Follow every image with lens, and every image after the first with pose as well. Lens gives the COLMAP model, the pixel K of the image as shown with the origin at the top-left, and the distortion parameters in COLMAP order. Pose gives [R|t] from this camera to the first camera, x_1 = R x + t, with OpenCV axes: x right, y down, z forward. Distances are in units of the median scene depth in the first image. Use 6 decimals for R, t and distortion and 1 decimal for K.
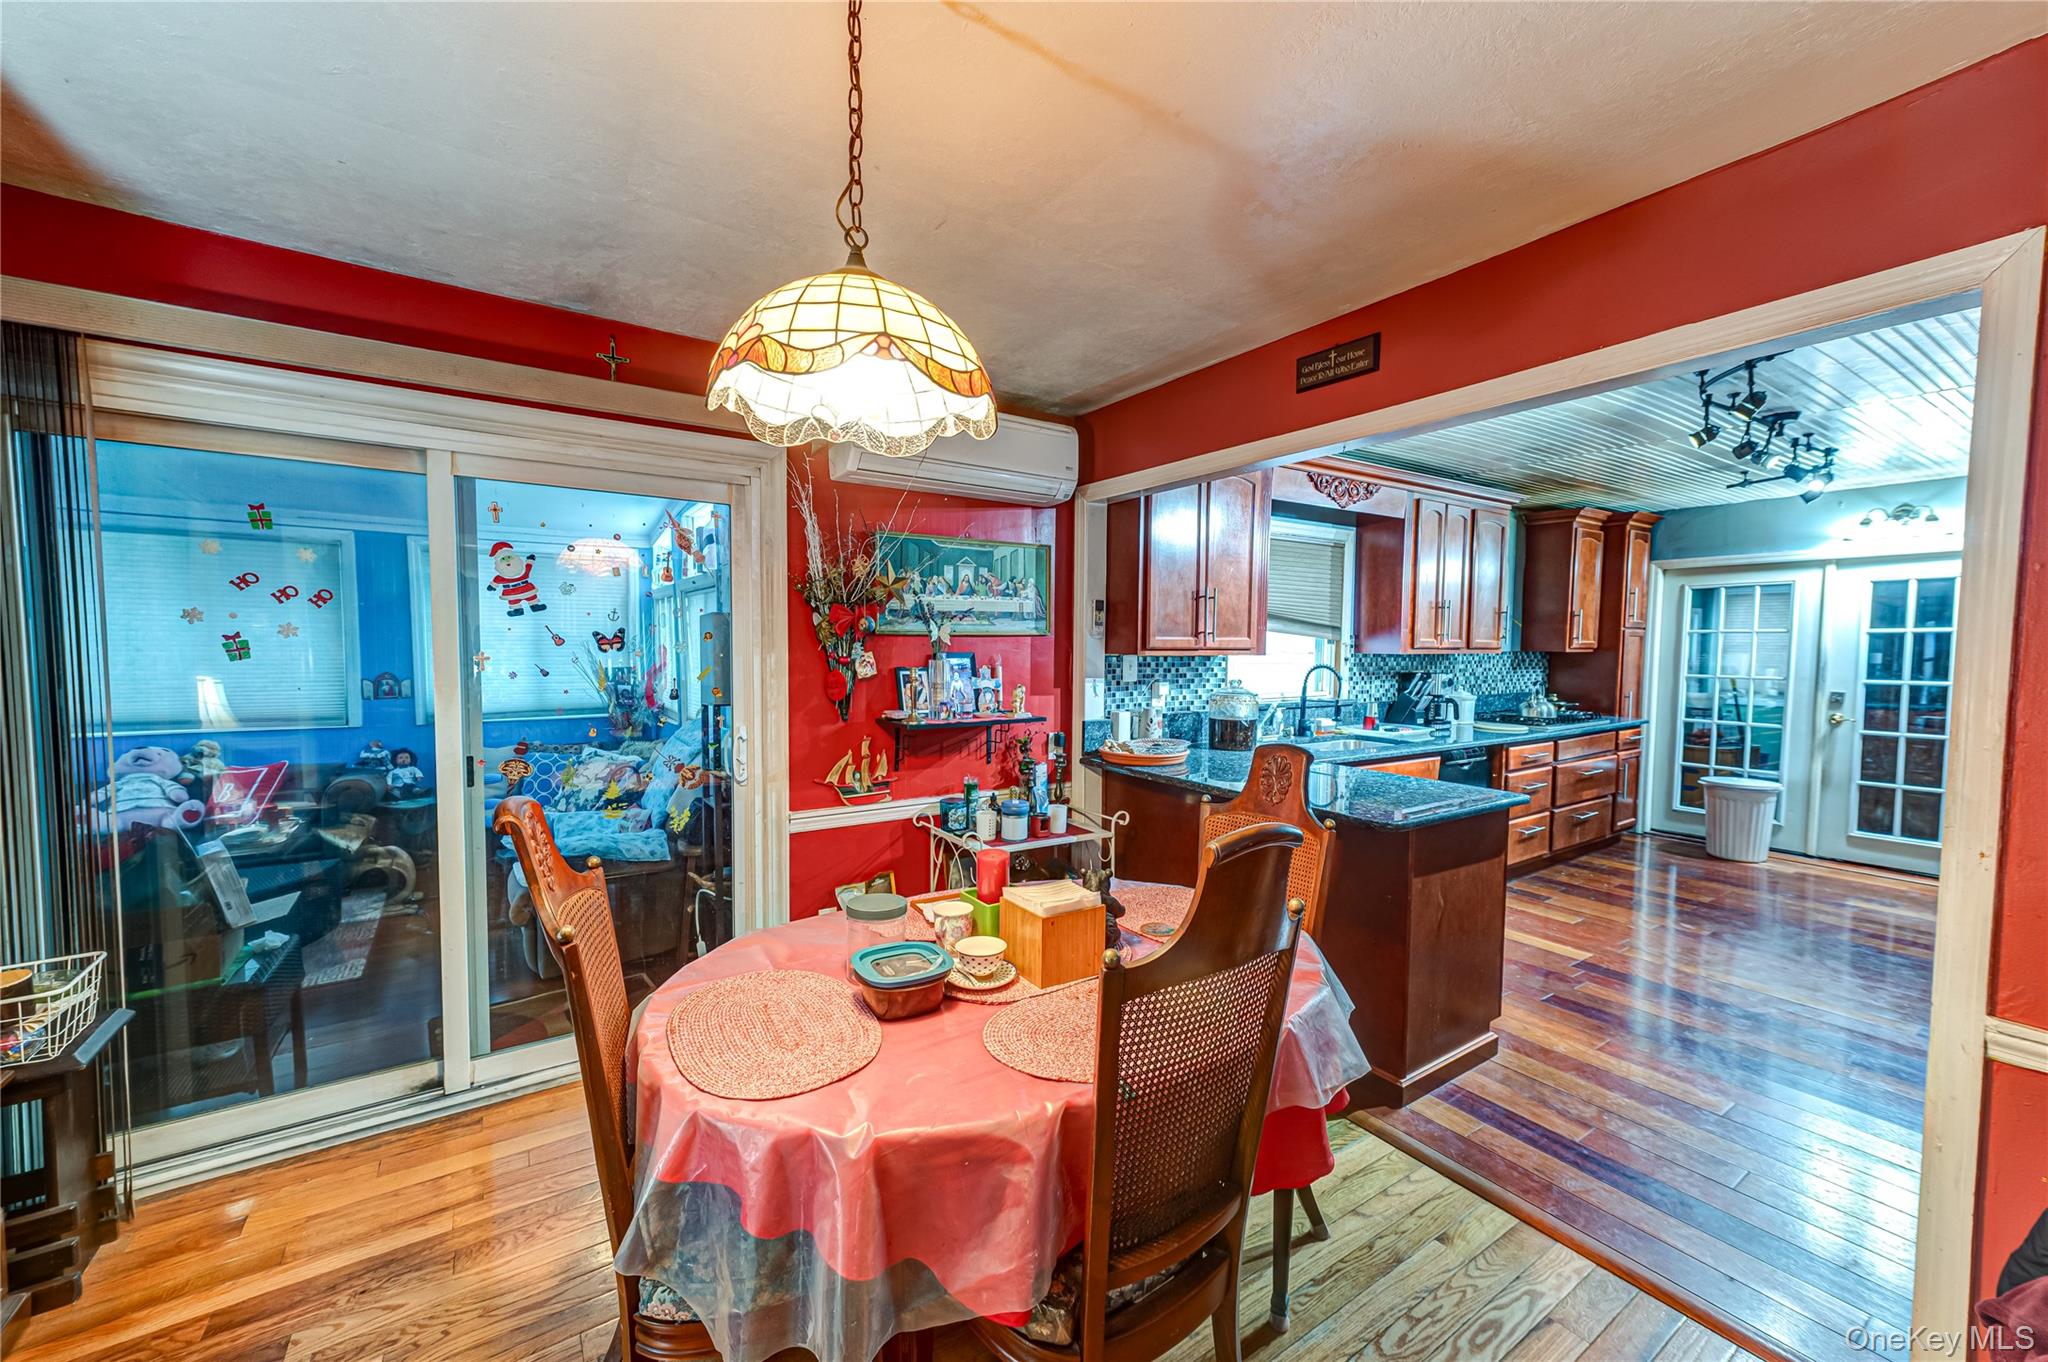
lens RADIAL K [[789.6, 0, 1028.9], [0, 789.6, 688.5], [0, 0, 1]] dist [0.014819, -0.000187]
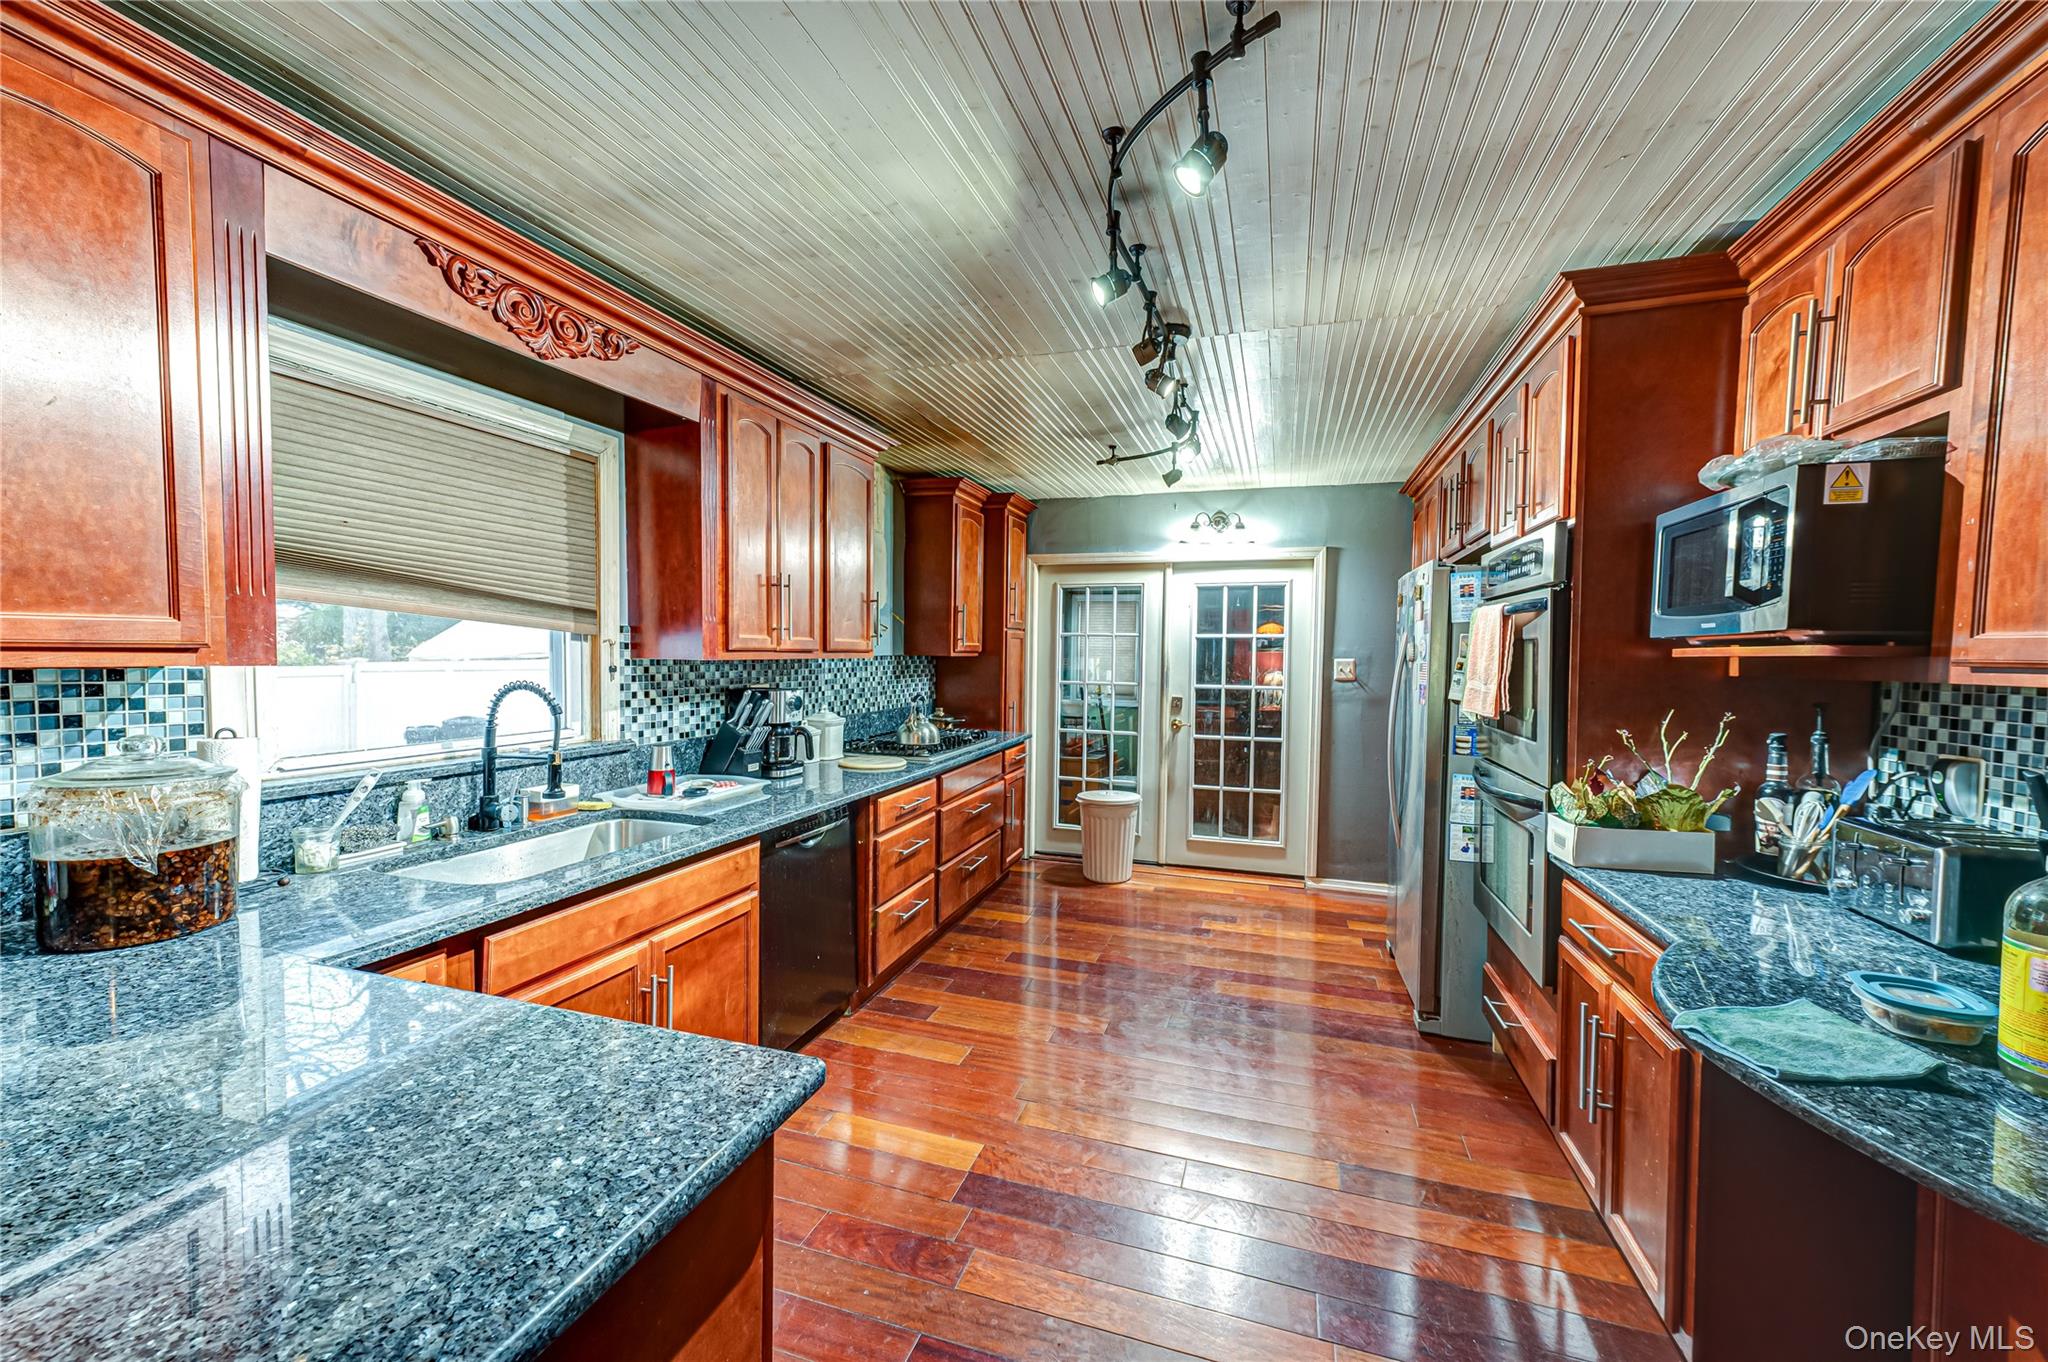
lens RADIAL K [[789.6, 0, 1026.9], [0, 789.6, 687.4], [0, 0, 1]] dist [0.014819, -0.000187]
pose [[0.783174, -0.024616, 0.621315, 0.269233], [0.027255, 0.999615, 0.005248, -0.018489], [-0.621205, 0.012824, 0.783543, 0.367446]]
